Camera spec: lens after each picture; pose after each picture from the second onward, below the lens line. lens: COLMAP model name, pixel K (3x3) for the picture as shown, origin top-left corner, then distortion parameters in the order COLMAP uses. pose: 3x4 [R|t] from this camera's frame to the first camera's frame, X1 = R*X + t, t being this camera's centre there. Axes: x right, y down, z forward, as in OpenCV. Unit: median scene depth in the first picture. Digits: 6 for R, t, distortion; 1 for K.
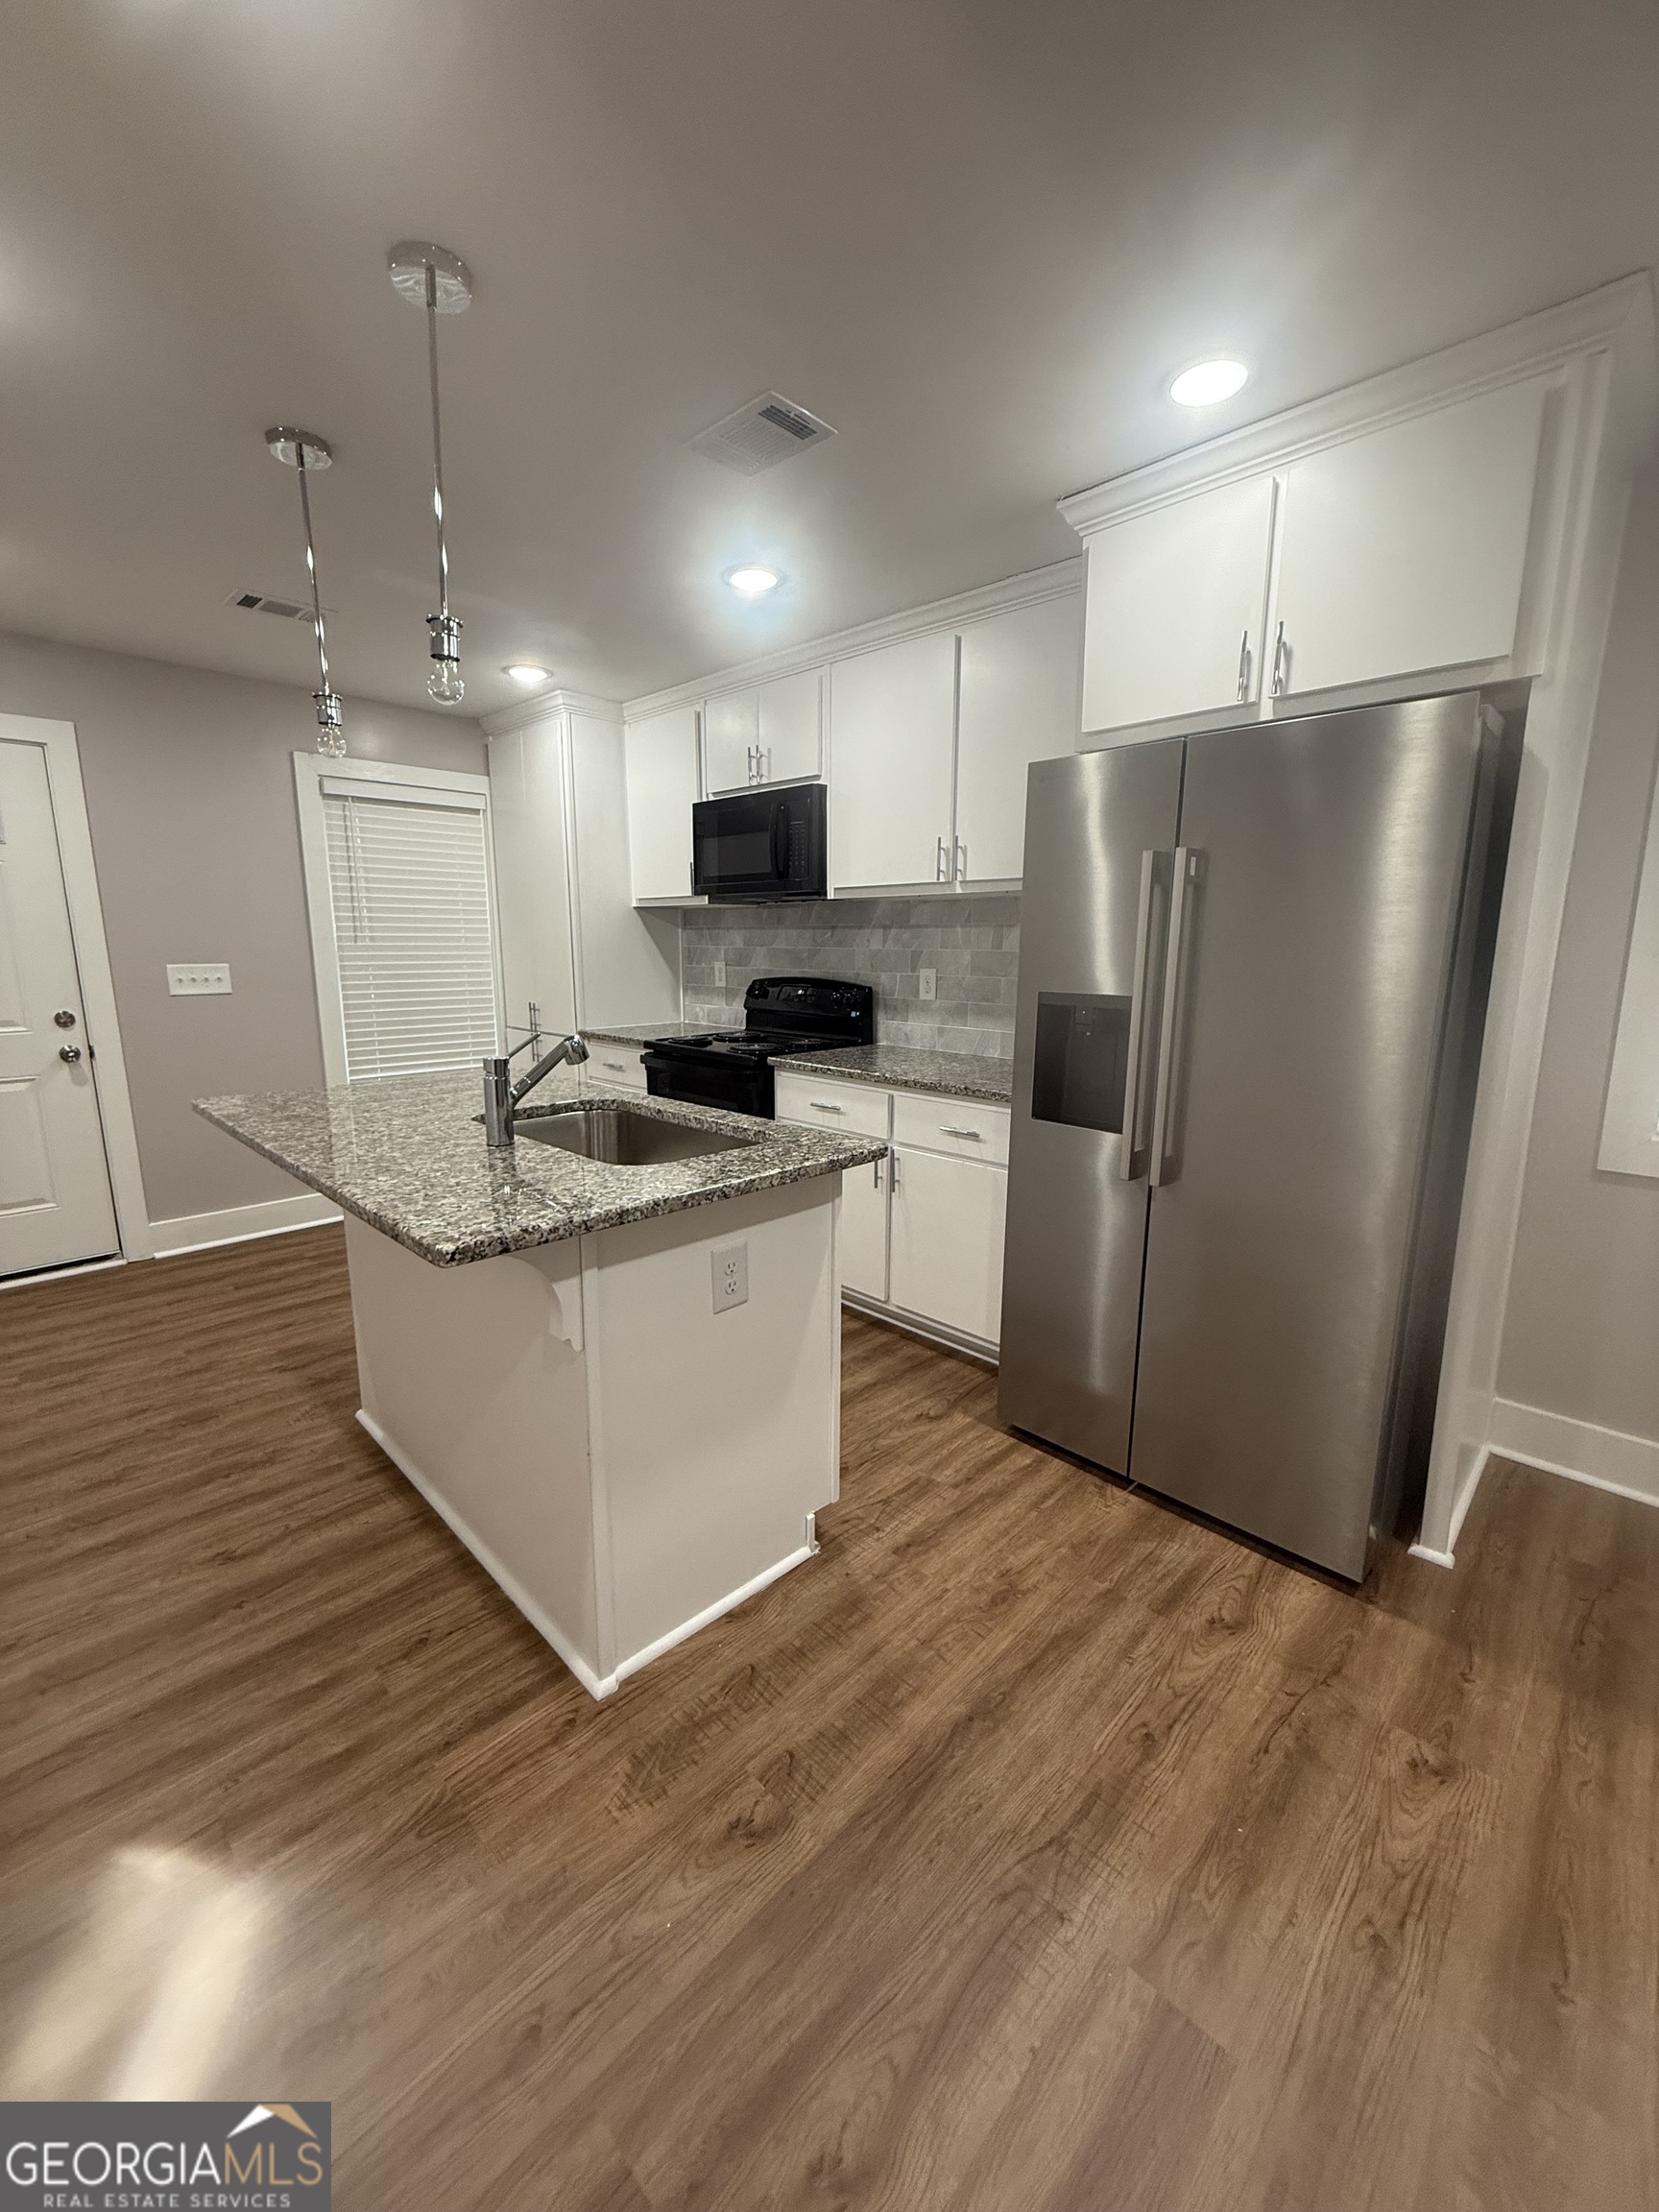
lens RADIAL K [[881.5, 0, 824.7], [0, 881.5, 1101.6], [0, 0, 1]] dist [-0.001459, -0.000151]
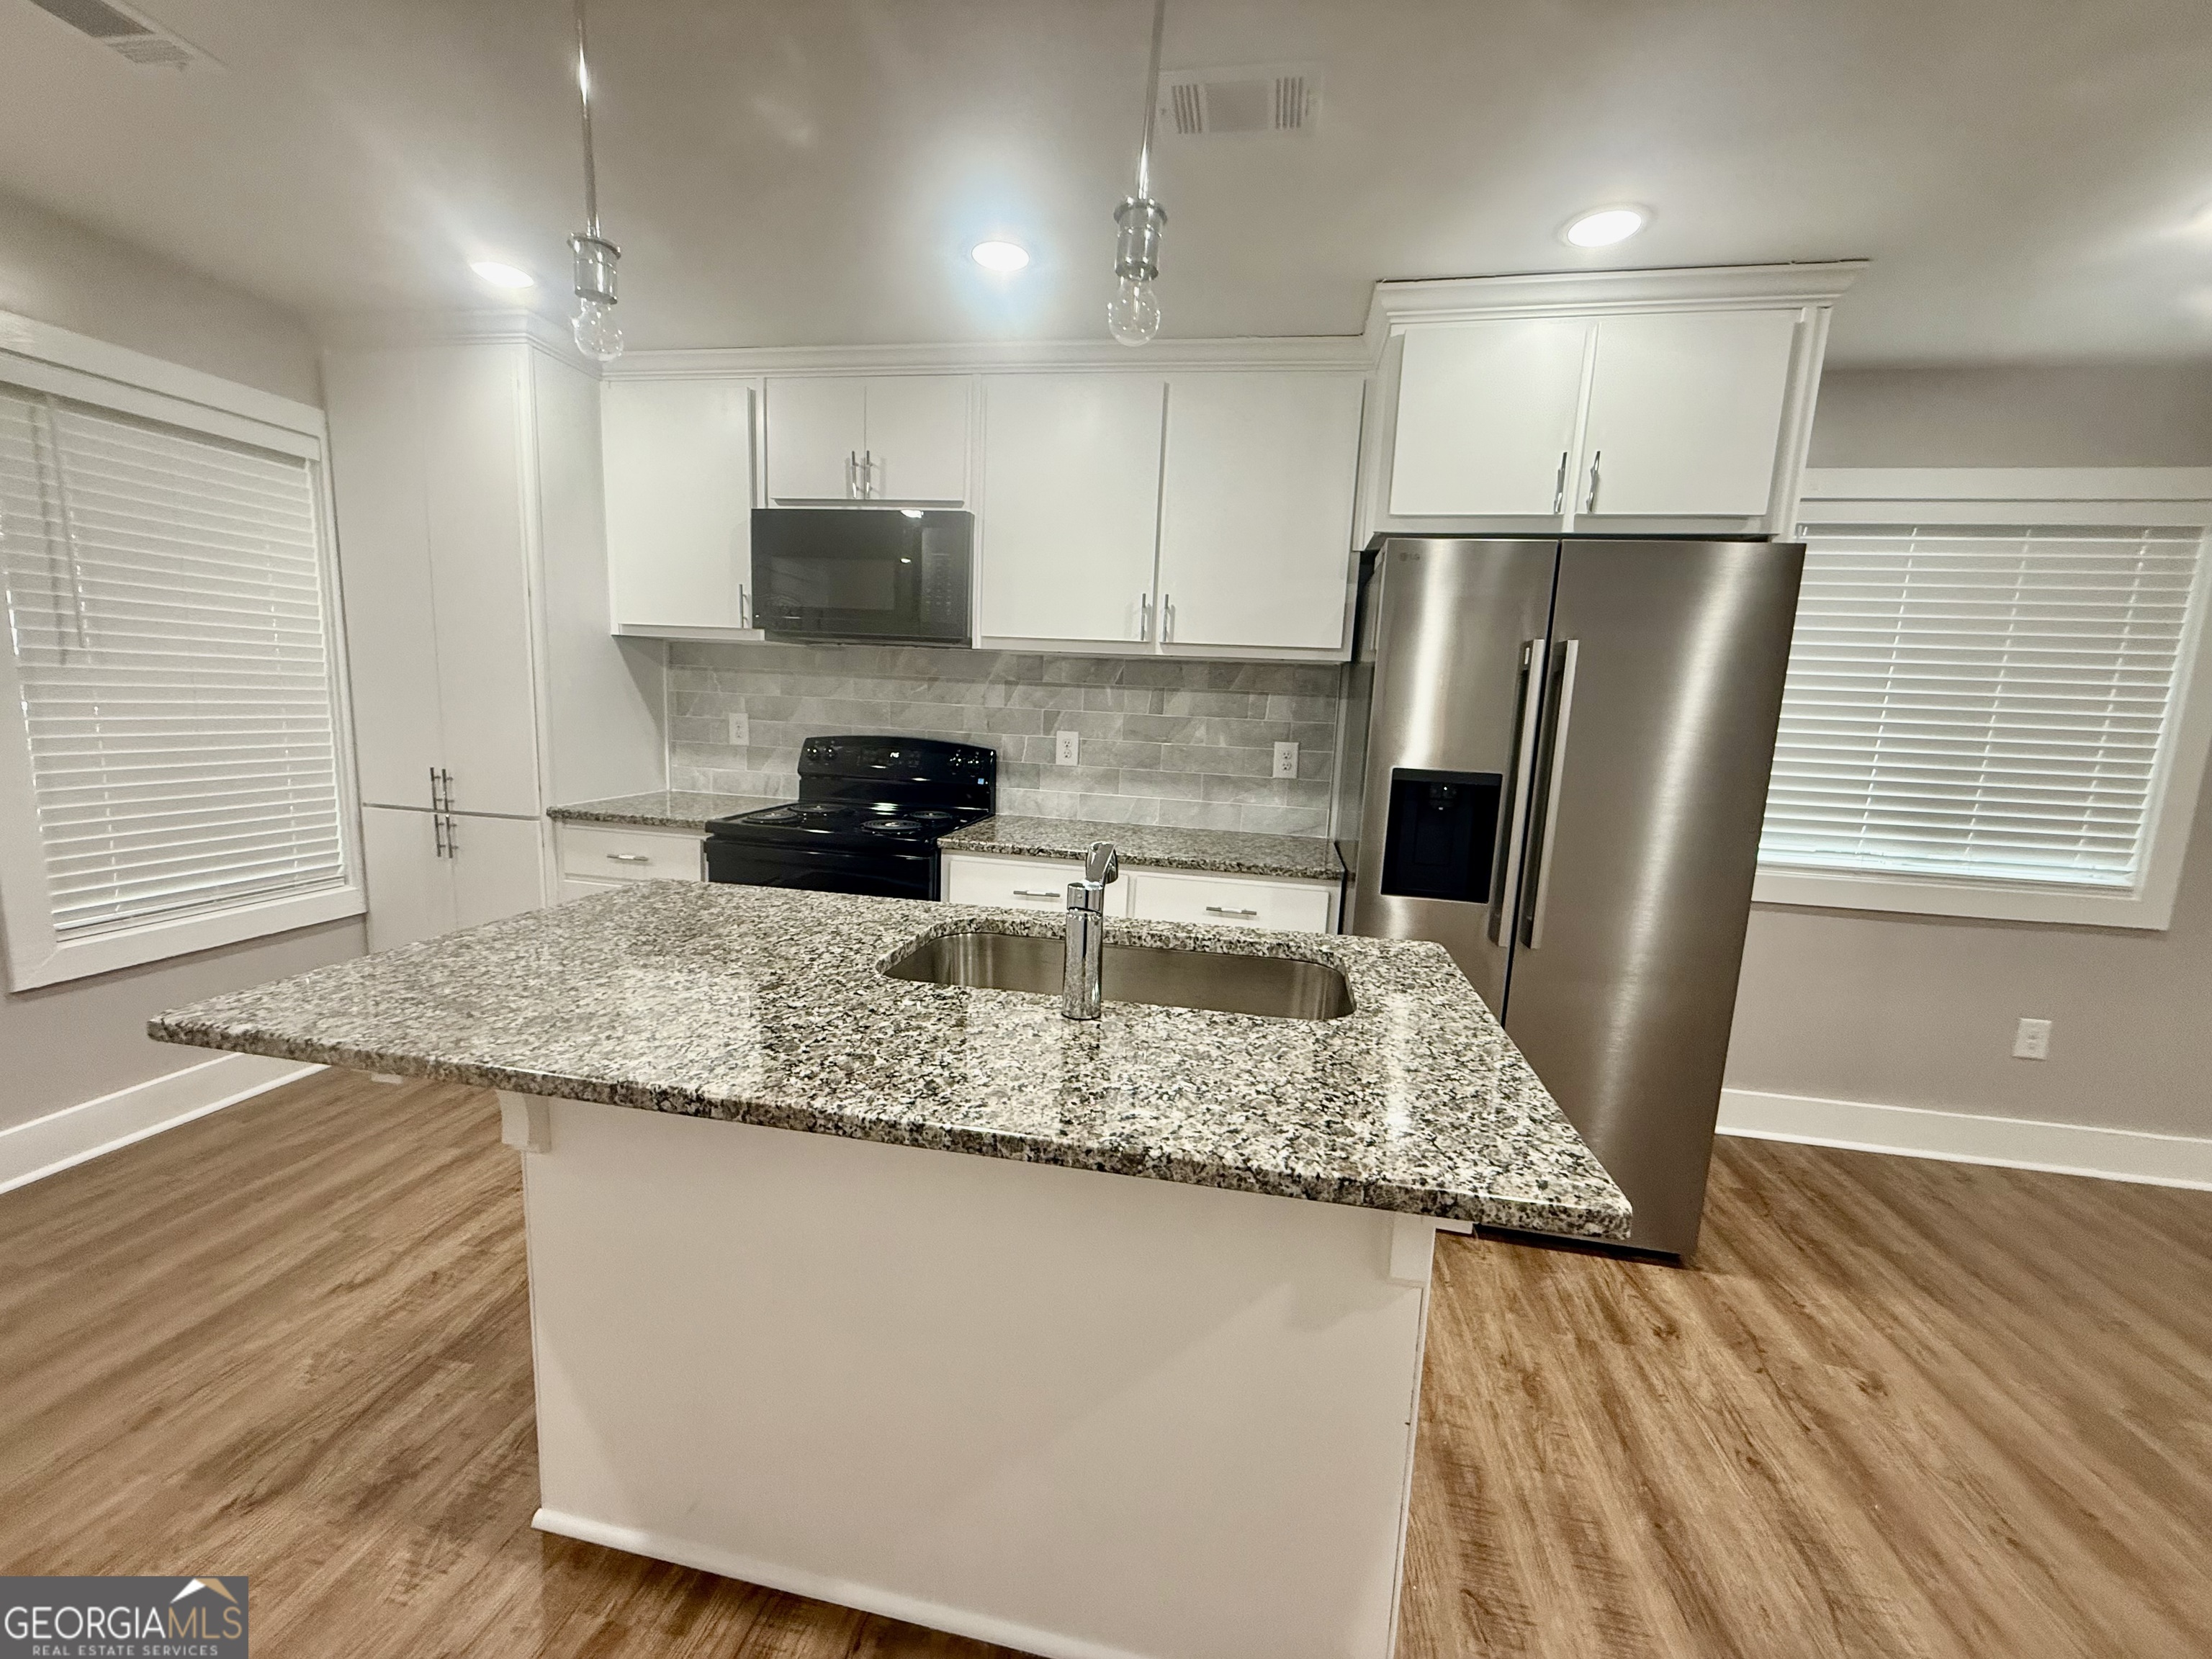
lens RADIAL K [[881.5, 0, 1099.9], [0, 881.5, 832.9], [0, 0, 1]] dist [-0.001459, -0.000151]
pose [[0.825756, -0.050918, 0.561724, -0.421629], [0.059161, 0.998242, 0.003519, -0.052217], [-0.560916, 0.030326, 0.827317, 0.254850]]
